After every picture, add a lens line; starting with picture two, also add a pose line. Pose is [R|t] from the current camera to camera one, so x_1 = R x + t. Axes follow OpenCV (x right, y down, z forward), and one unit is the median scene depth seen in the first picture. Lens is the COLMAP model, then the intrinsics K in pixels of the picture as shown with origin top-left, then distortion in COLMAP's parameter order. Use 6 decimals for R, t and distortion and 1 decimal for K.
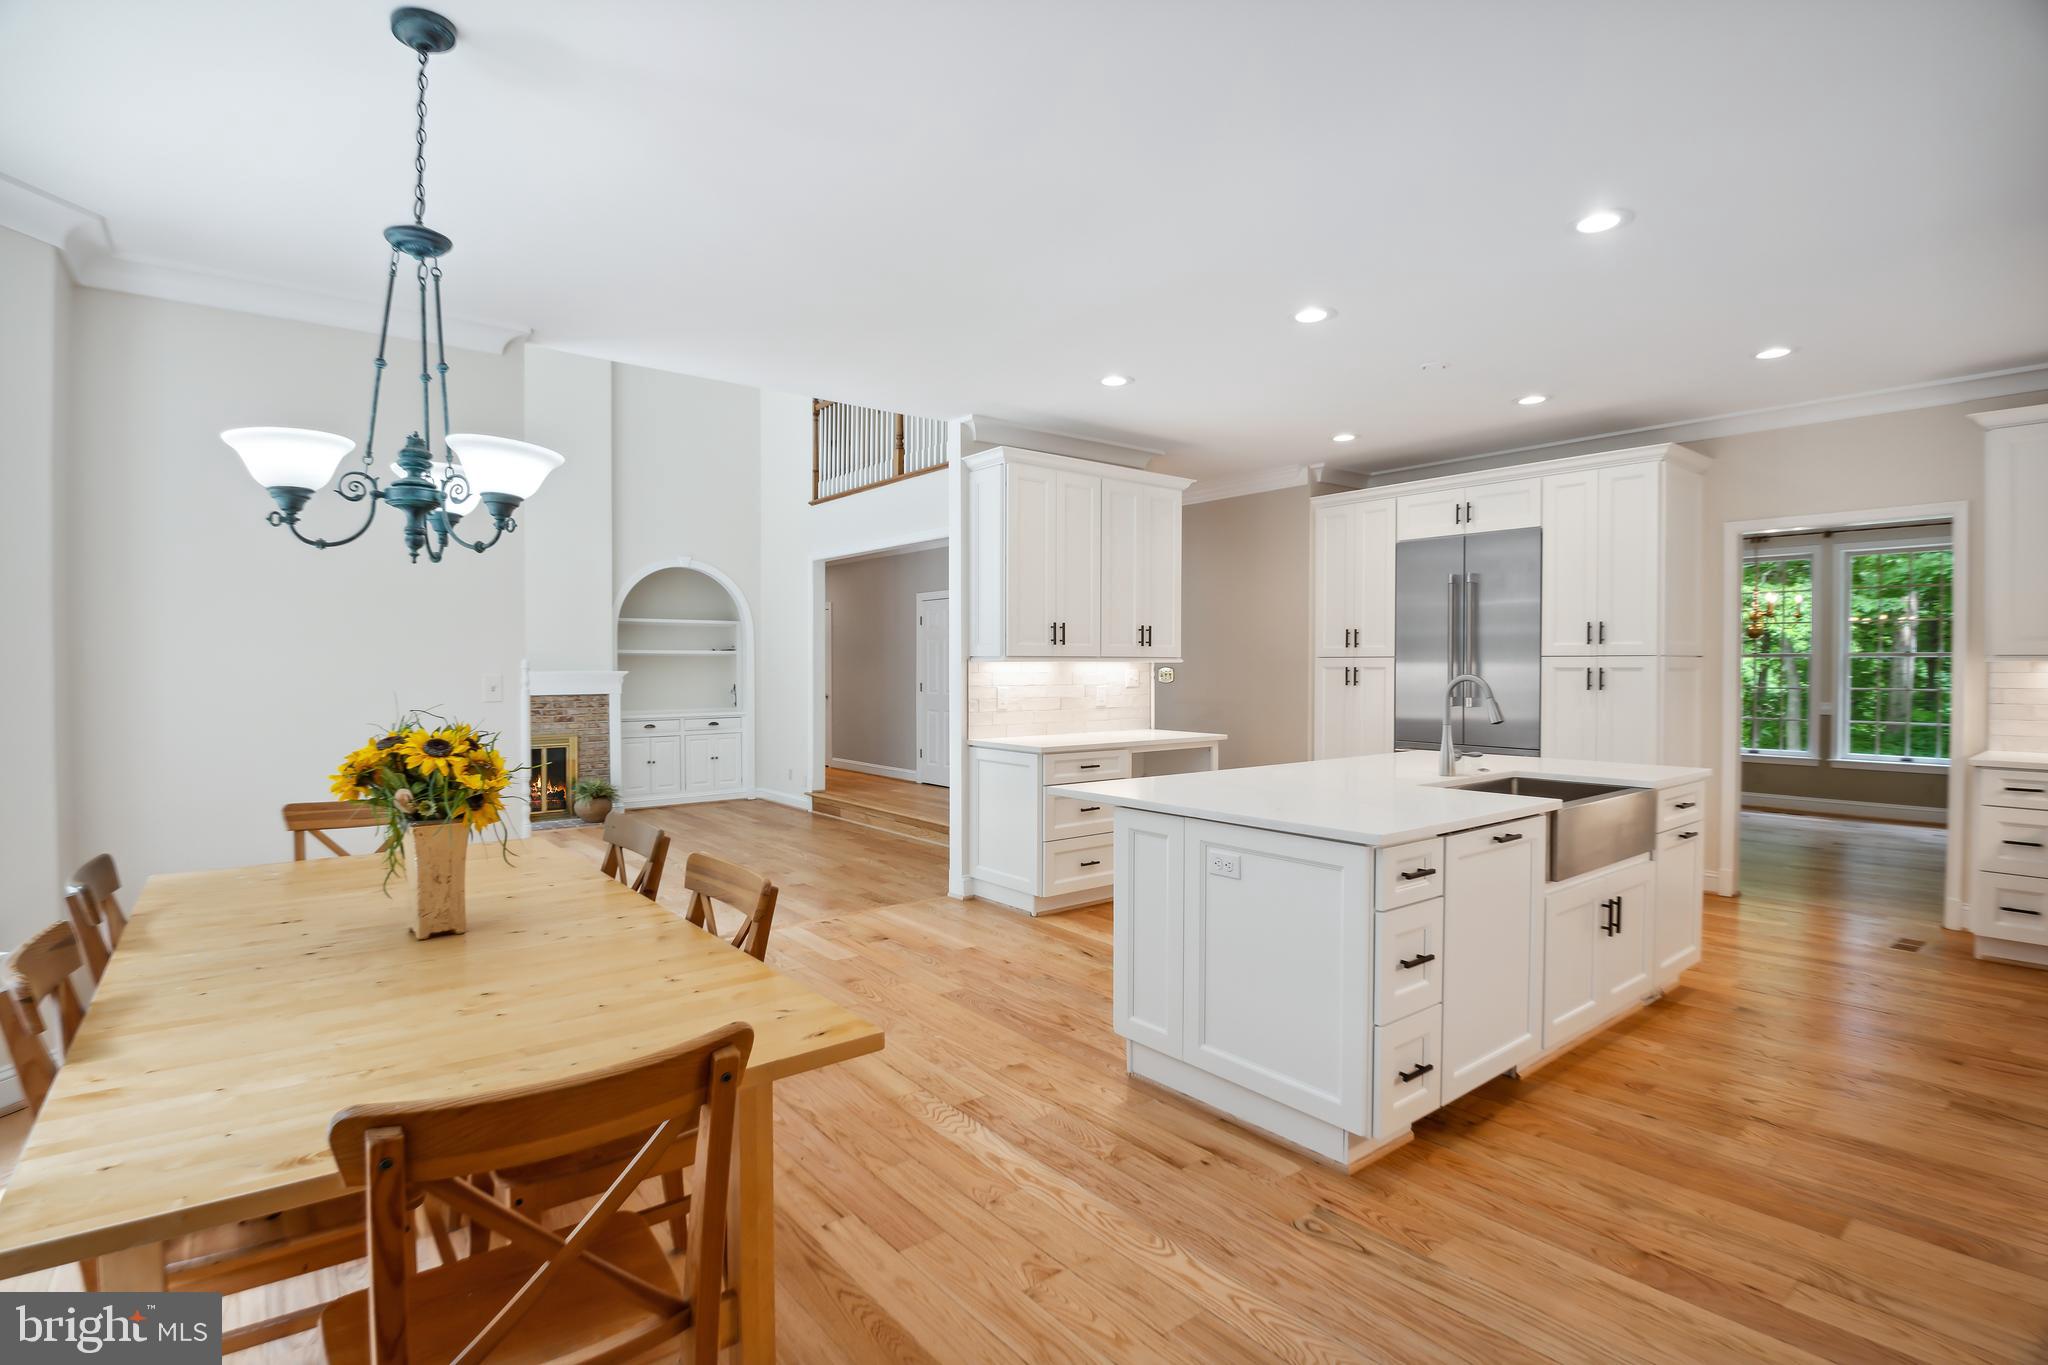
lens RADIAL K [[961.8, 0, 1016.3], [0, 961.8, 687.4], [0, 0, 1]] dist [0.000253, -0.018237]
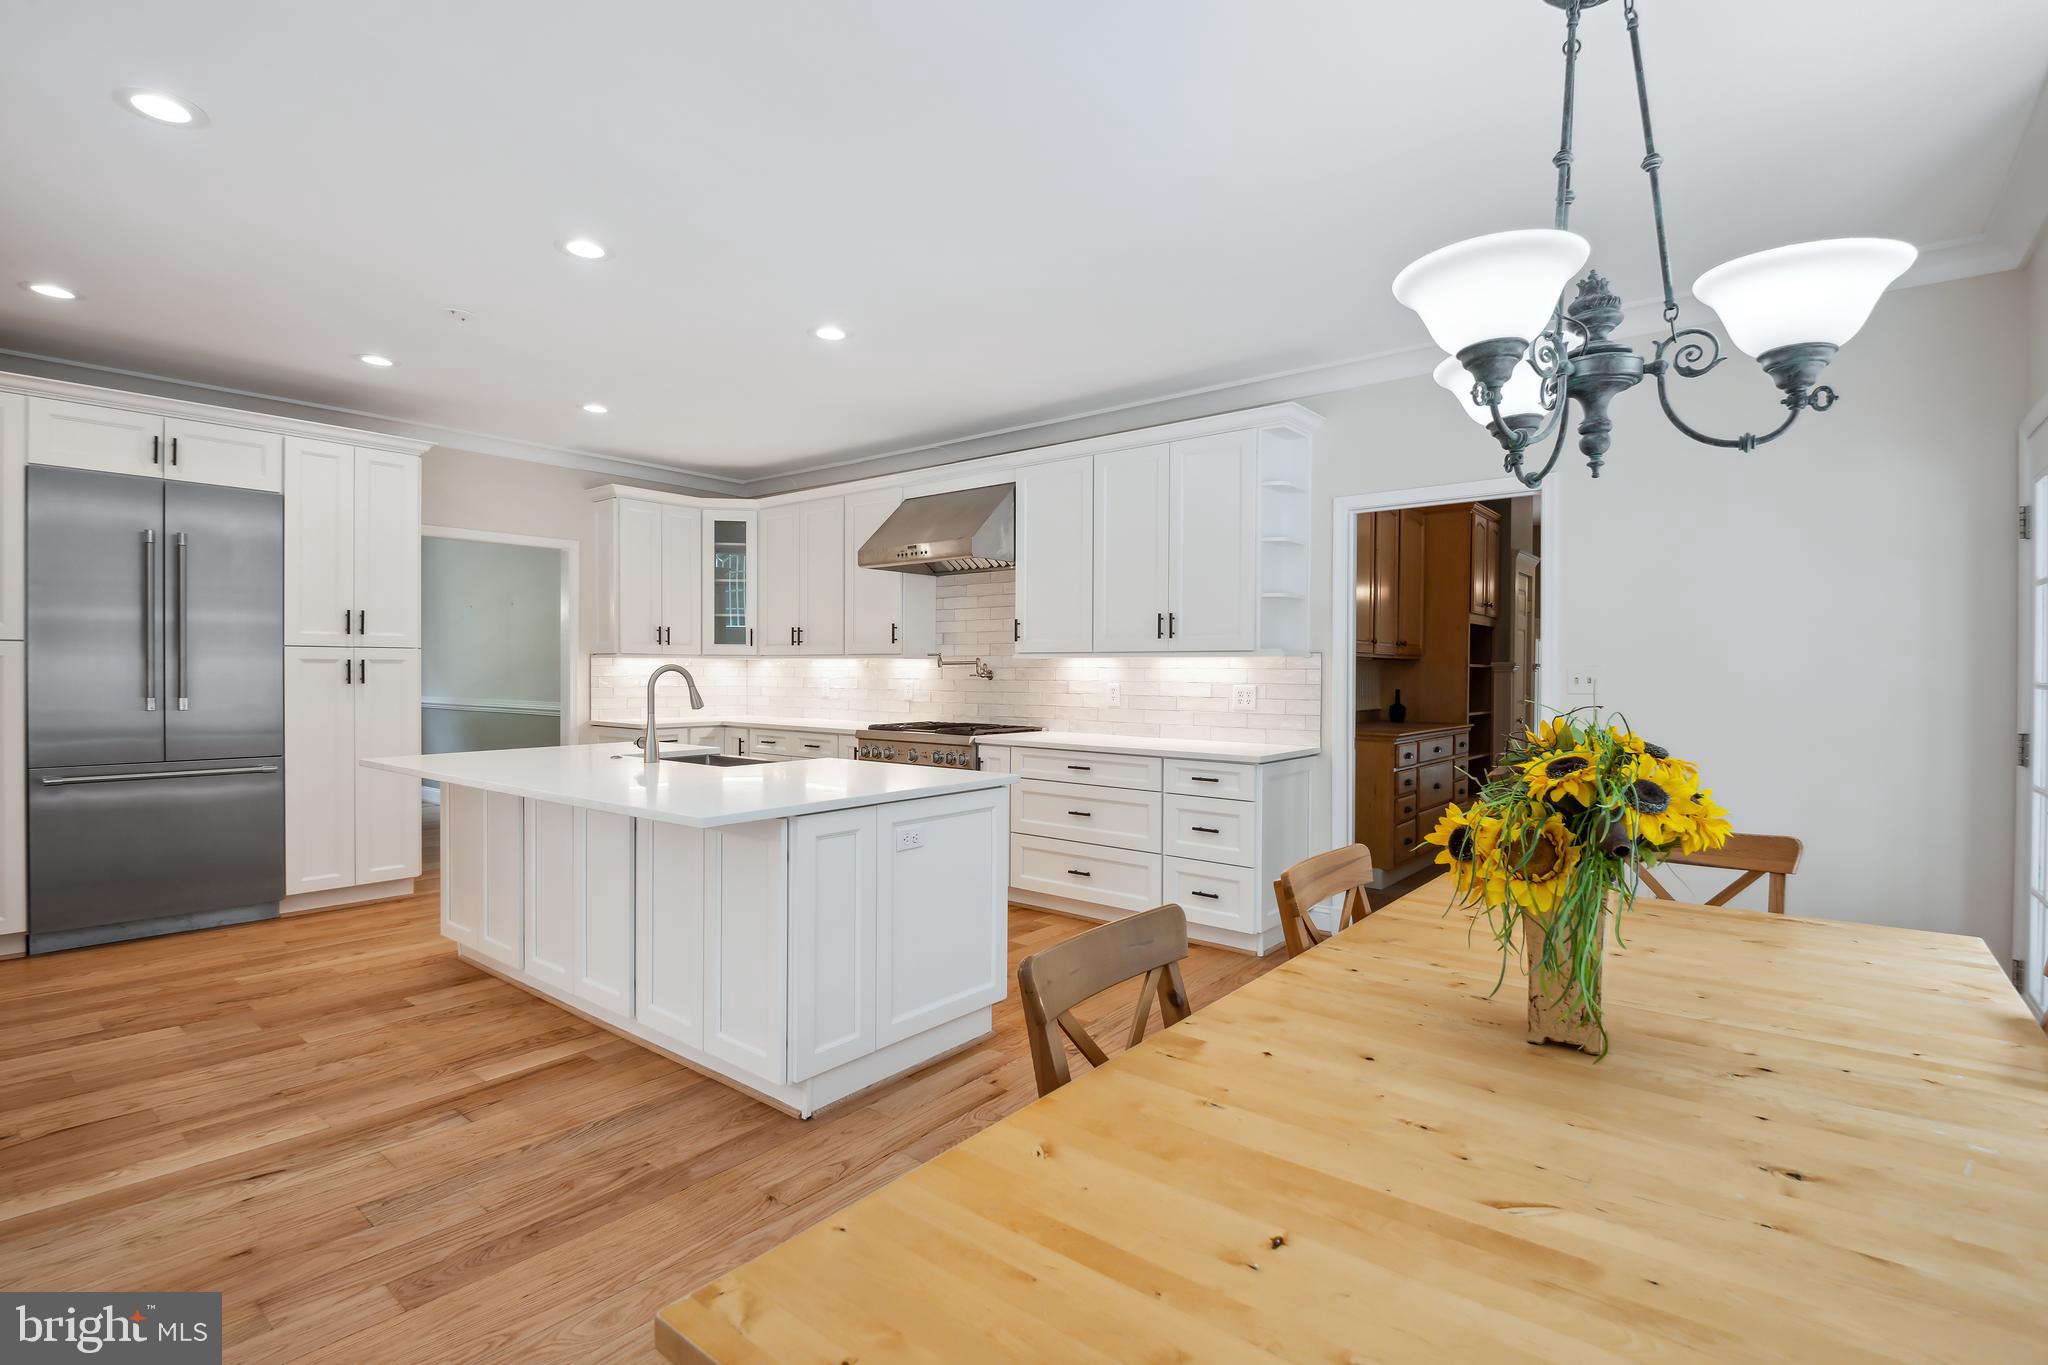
lens RADIAL K [[961.8, 0, 1016.3], [0, 961.8, 687.4], [0, 0, 1]] dist [0.000253, -0.018237]
pose [[-0.211652, -0.017224, 0.977193, -0.554925], [0.017103, 0.999626, 0.021324, -0.002678], [-0.977196, 0.021226, -0.211278, 0.718497]]
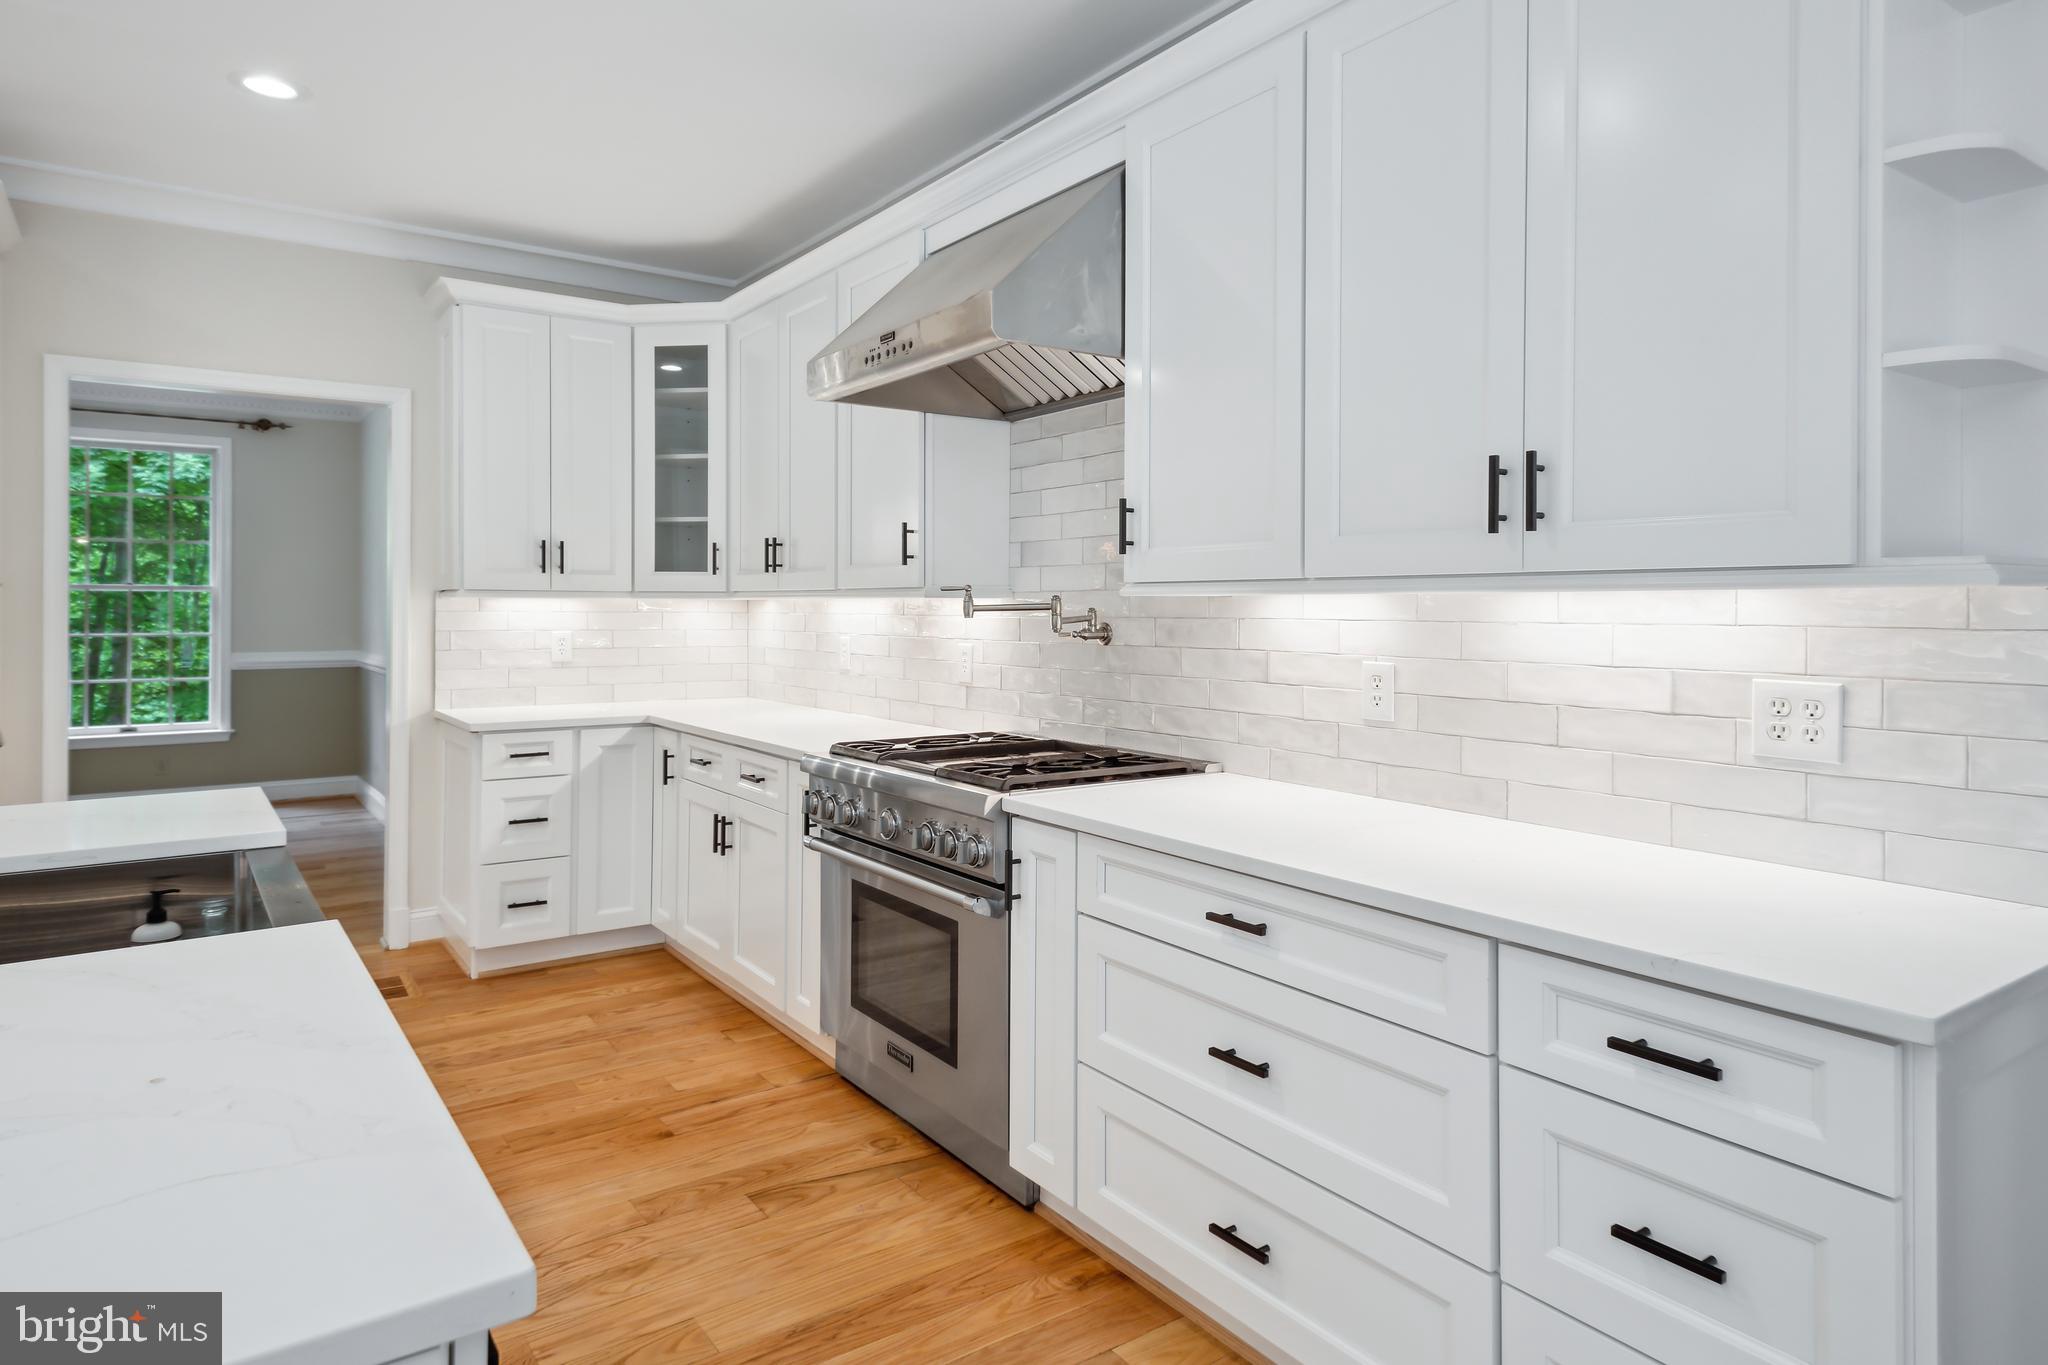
lens RADIAL K [[1203.4, 0, 1027.0], [0, 1203.4, 610.8], [0, 0, 1]] dist [0.032795, -0.002060]
pose [[0.055609, -0.001613, 0.998451, 0.041199], [0.019572, 0.999808, 0.000525, -0.007629], [-0.998261, 0.019512, 0.055630, 0.468583]]
